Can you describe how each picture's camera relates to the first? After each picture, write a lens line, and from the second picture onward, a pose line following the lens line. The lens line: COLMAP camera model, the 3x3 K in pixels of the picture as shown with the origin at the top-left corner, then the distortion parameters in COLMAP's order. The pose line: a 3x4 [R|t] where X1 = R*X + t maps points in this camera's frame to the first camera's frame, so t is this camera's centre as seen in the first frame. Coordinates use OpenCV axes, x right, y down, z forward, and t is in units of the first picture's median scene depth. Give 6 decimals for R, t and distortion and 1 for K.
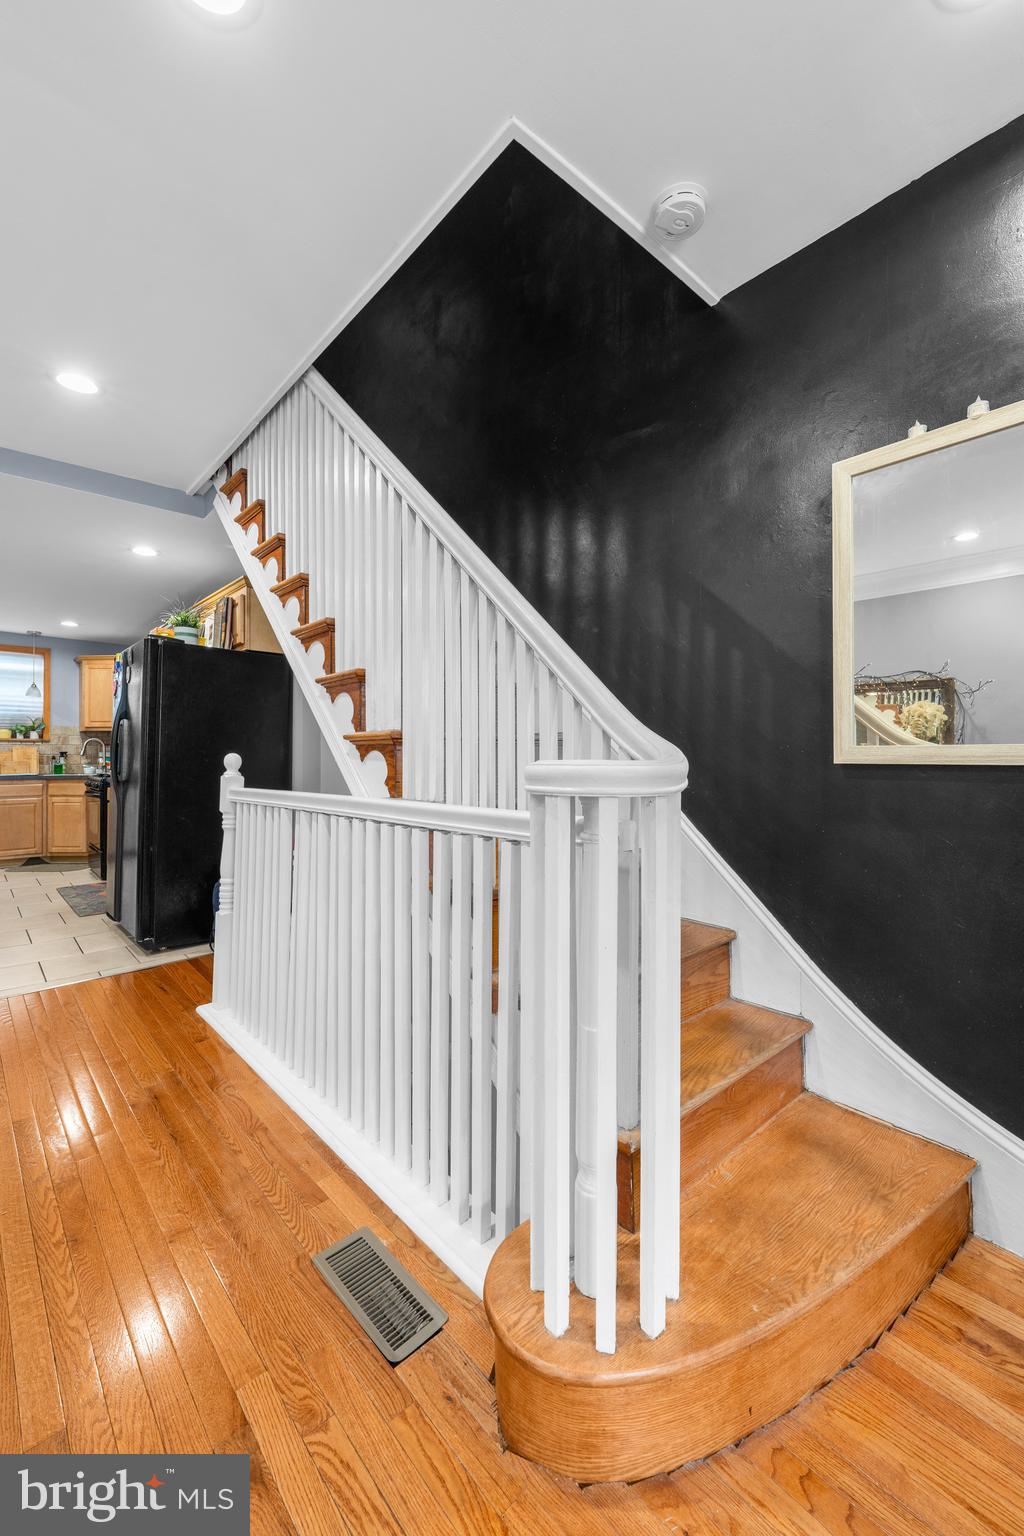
lens RADIAL K [[622.3, 0, 513.7], [0, 622.3, 755.5], [0, 0, 1]] dist [-0.000747, -0.000747]
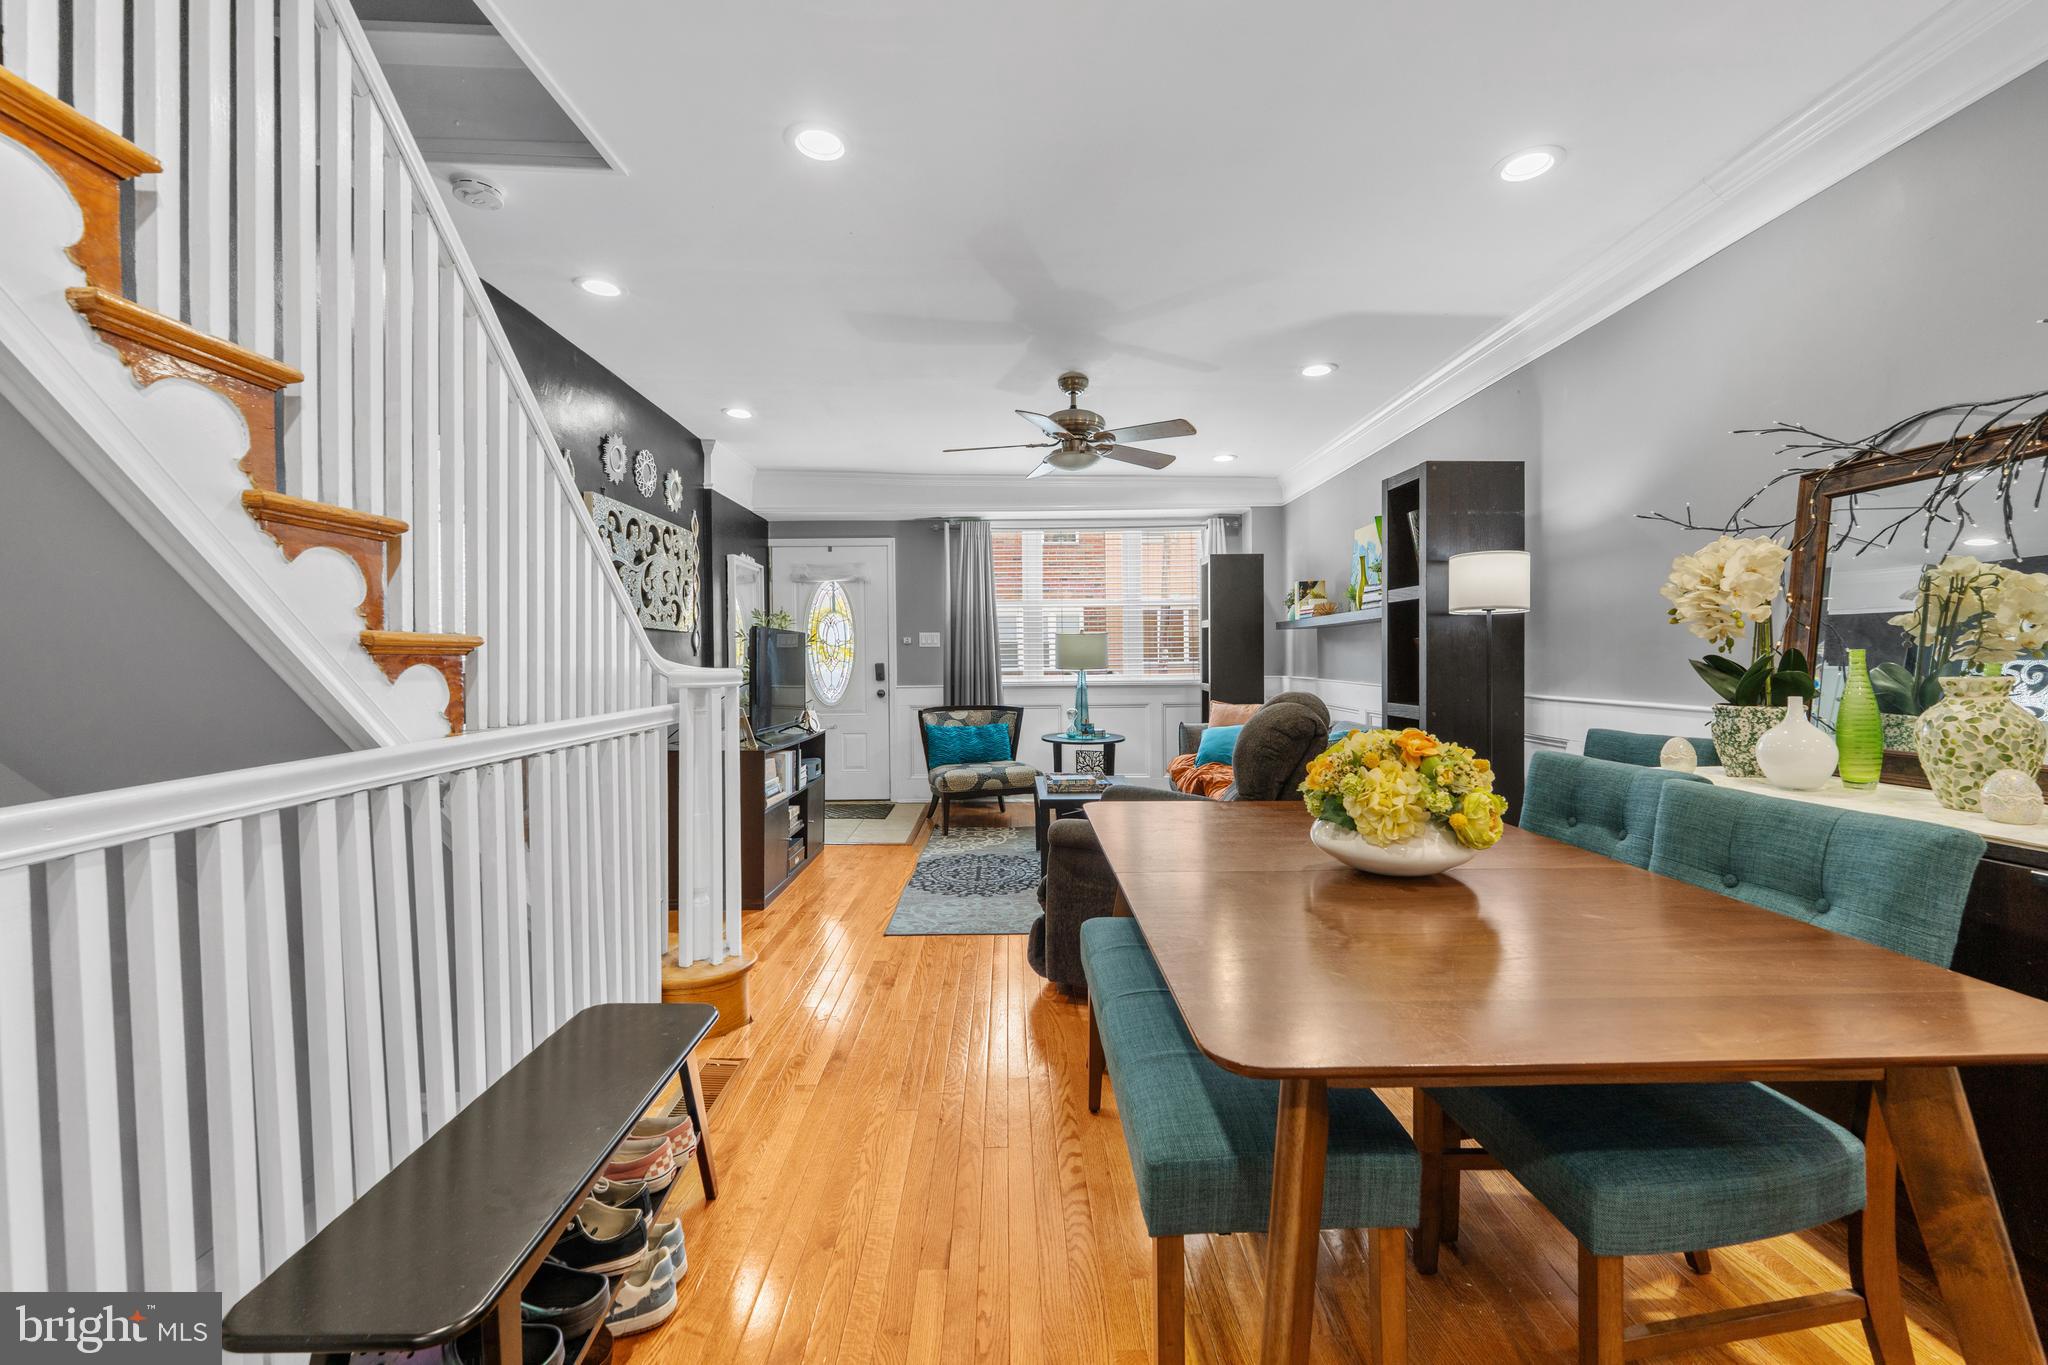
lens RADIAL K [[829.7, 0, 1027.6], [0, 829.7, 663.4], [0, 0, 1]] dist [-0.000747, -0.000747]
pose [[-0.760457, 0.002255, 0.649385, -0.350221], [0.007084, 0.999963, 0.004823, -0.002457], [-0.649350, 0.008268, -0.760445, 0.356410]]
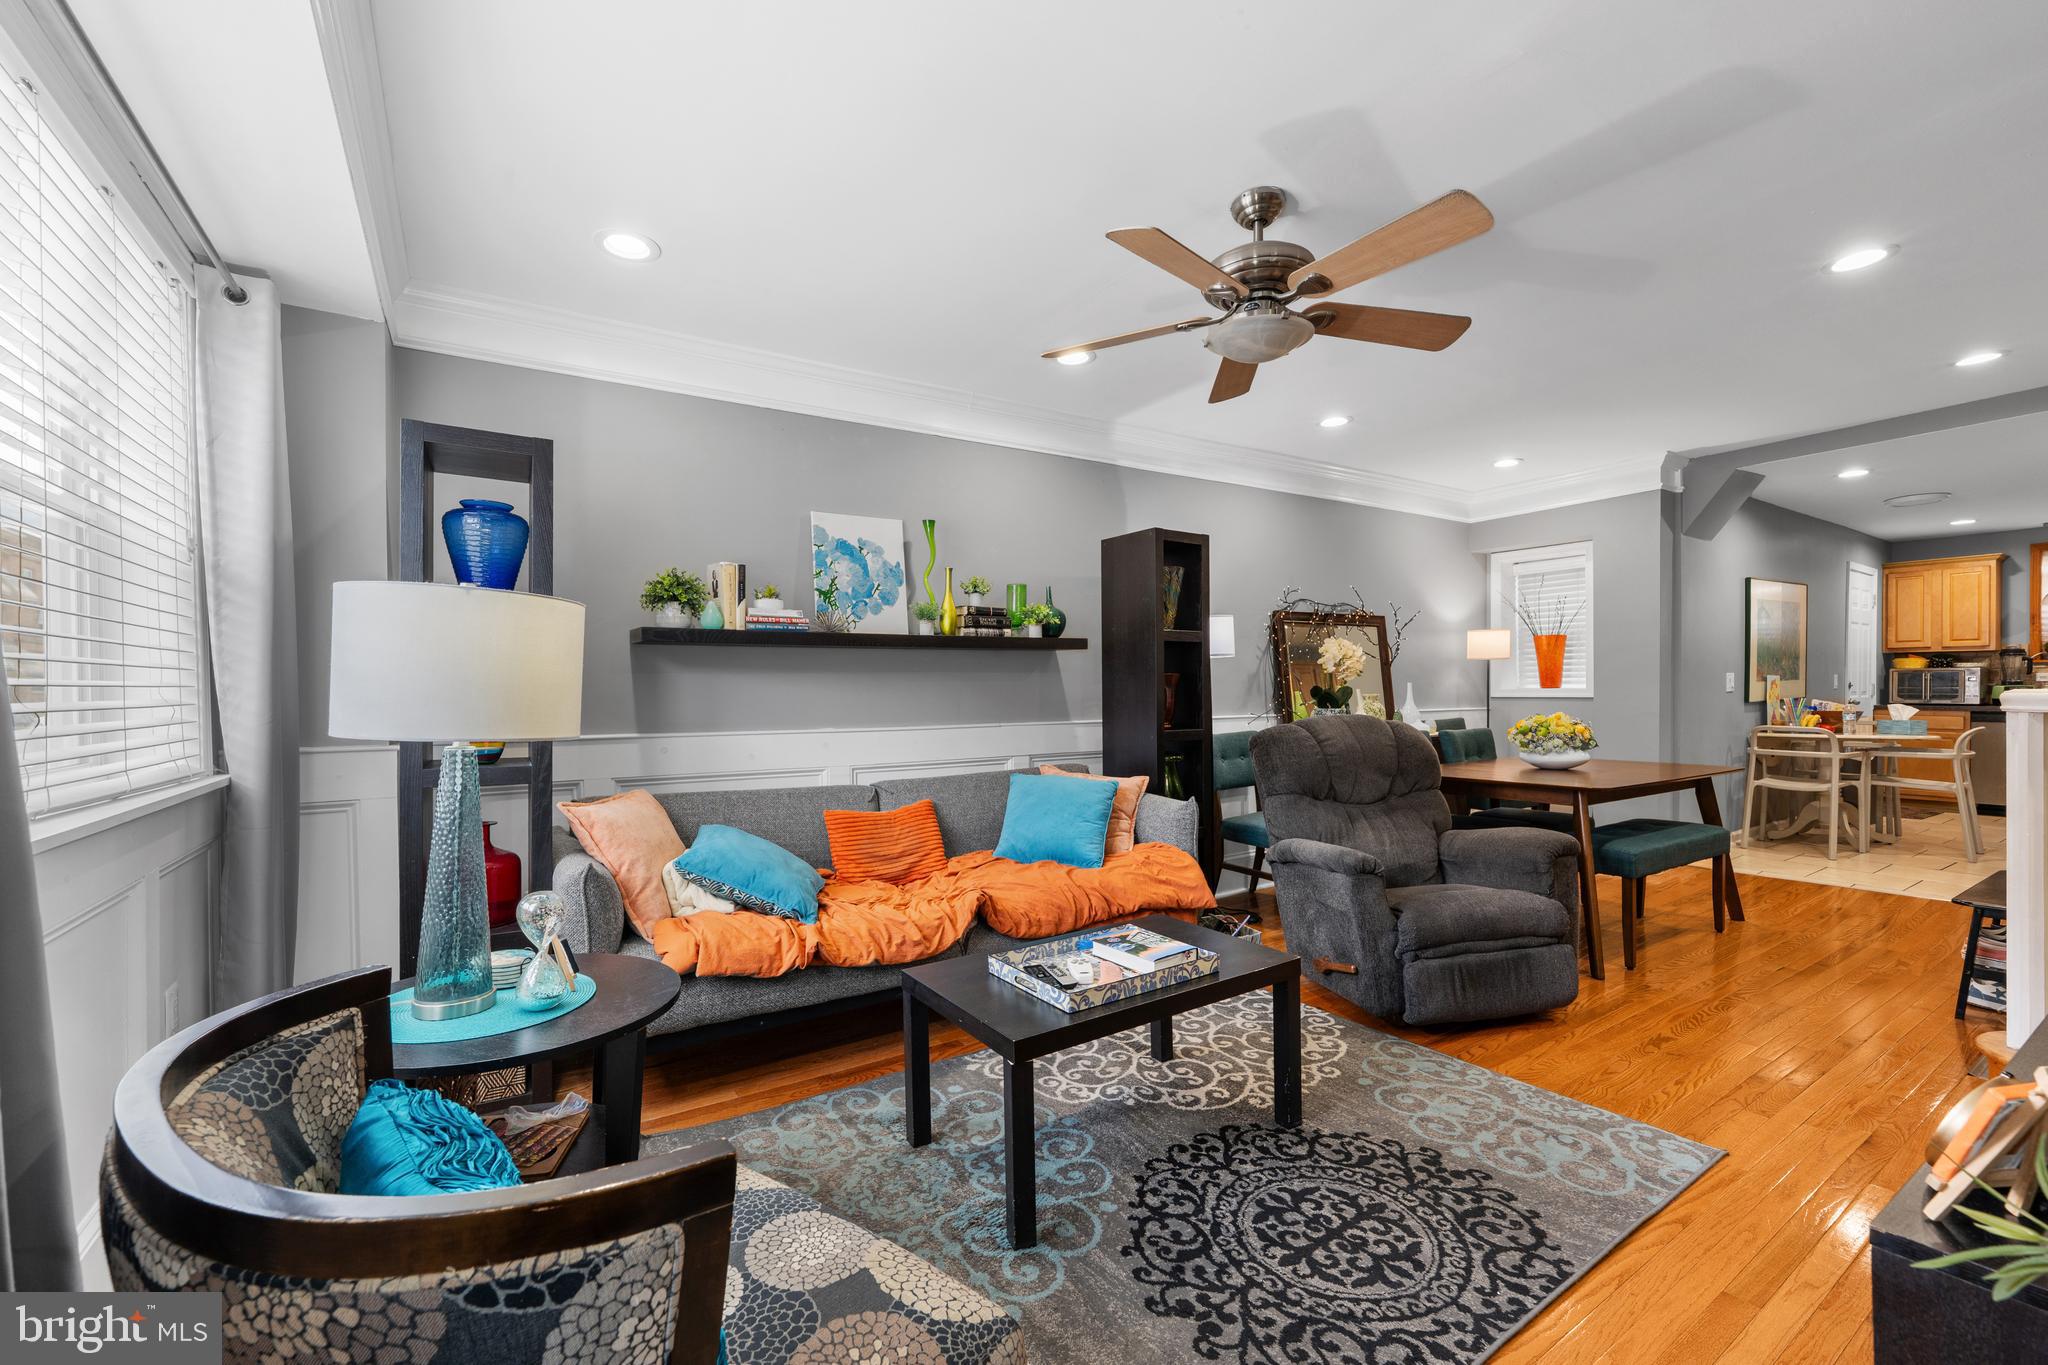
lens RADIAL K [[829.7, 0, 1031.2], [0, 829.7, 696.5], [0, 0, 1]] dist [-0.000747, -0.000747]
pose [[-0.157278, 0.011068, -0.987492, 0.366007], [0.010202, 0.999902, 0.009582, -0.004508], [0.987502, -0.008568, -0.157376, -0.161194]]
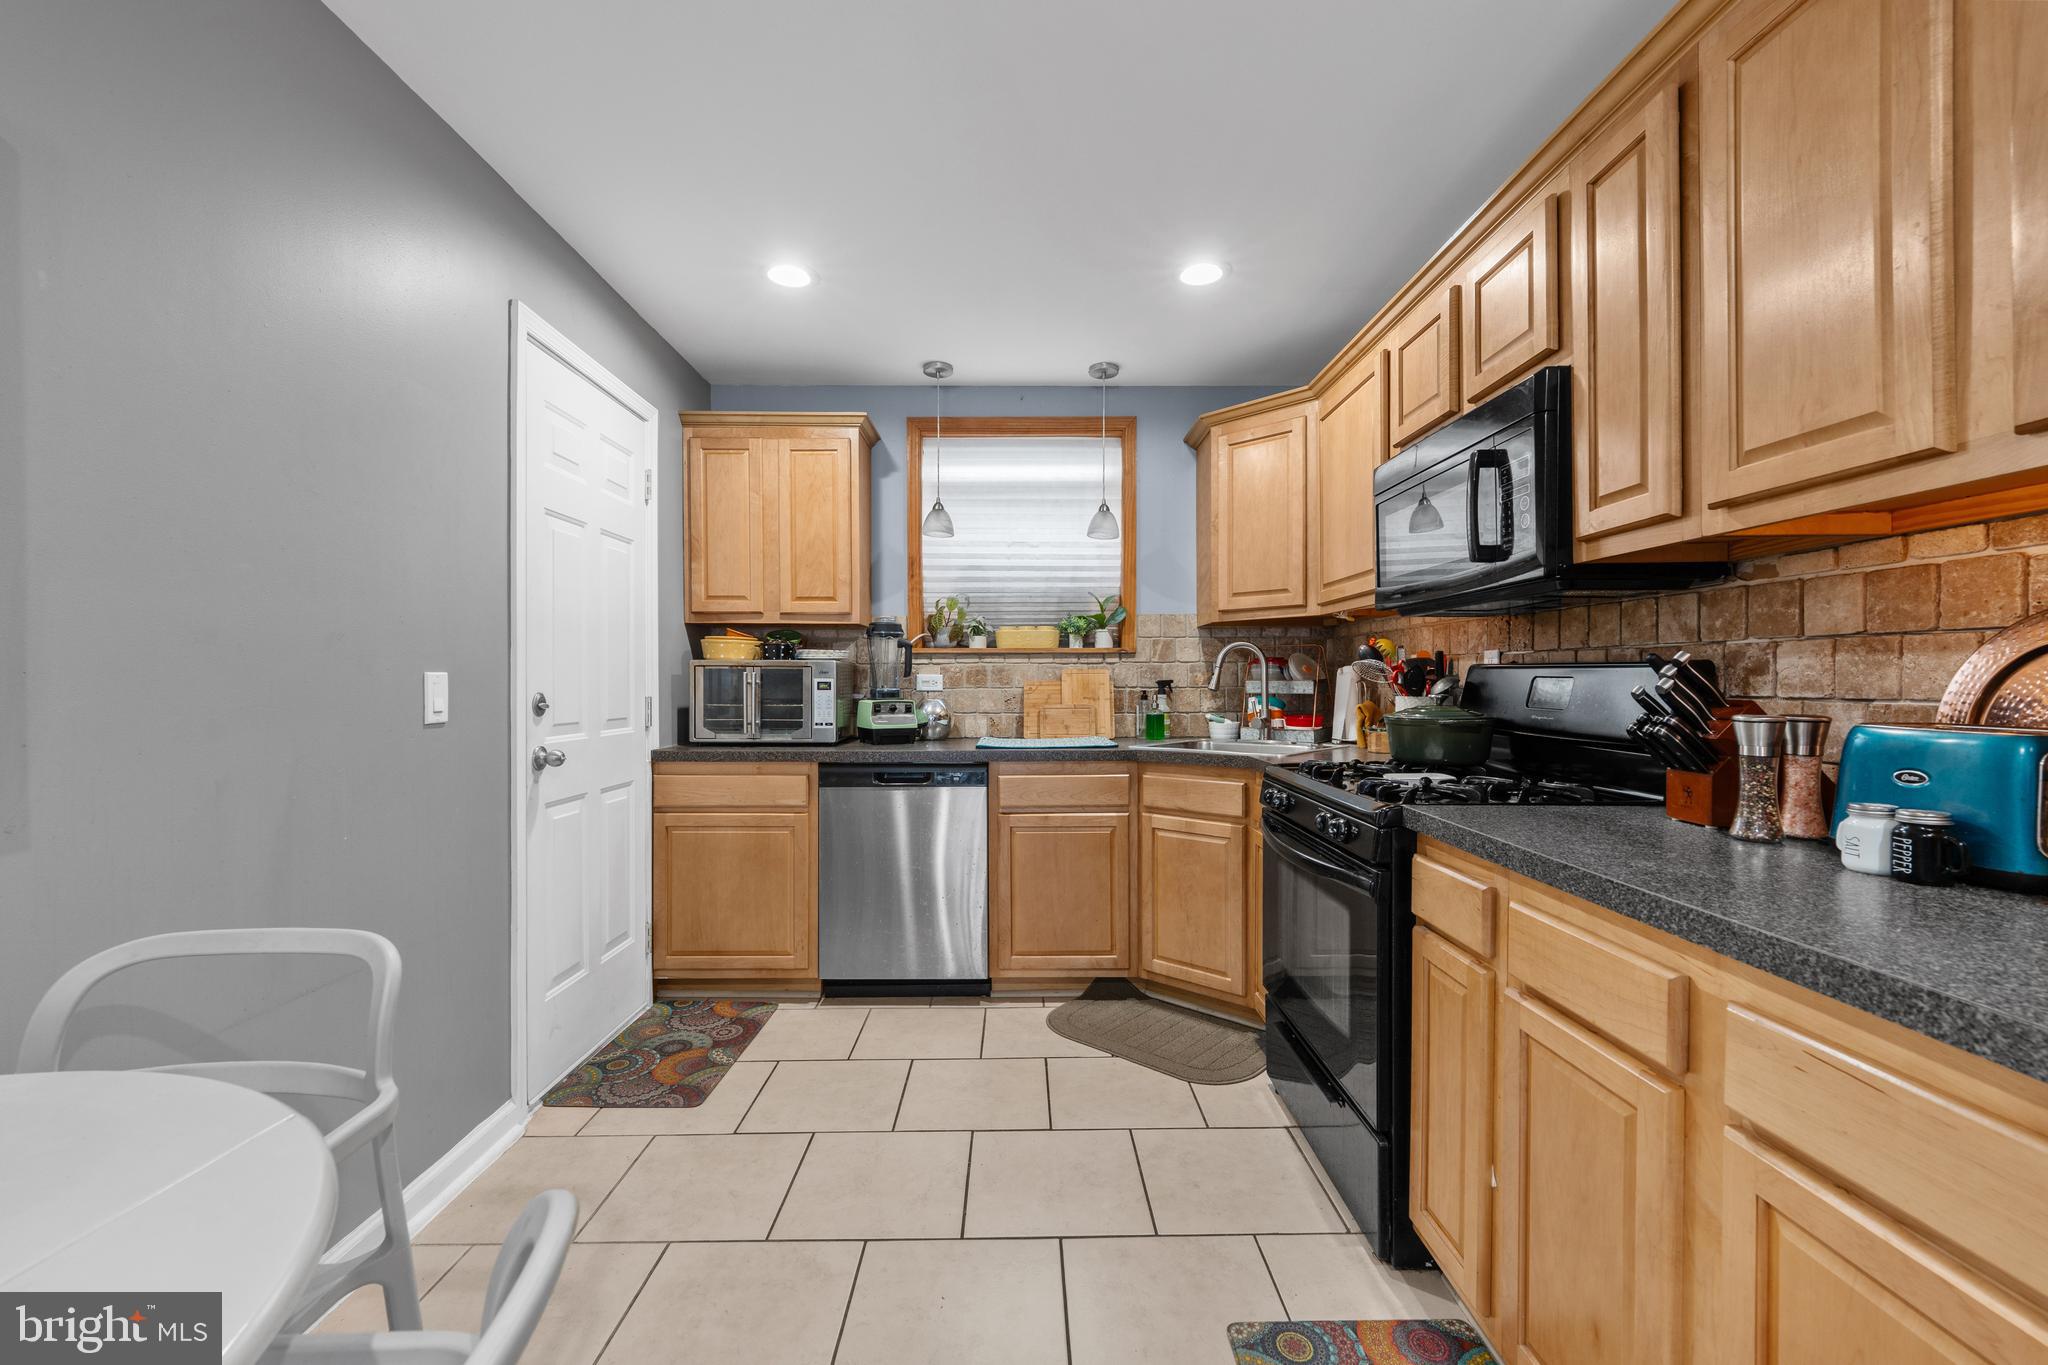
lens RADIAL K [[829.7, 0, 1028.8], [0, 829.7, 690.9], [0, 0, 1]] dist [-0.000747, -0.000747]
pose [[0.755060, 0.005947, -0.655629, -0.466187], [0.005844, 0.999858, 0.015800, -0.008291], [0.655630, -0.015761, 0.754918, 0.576134]]
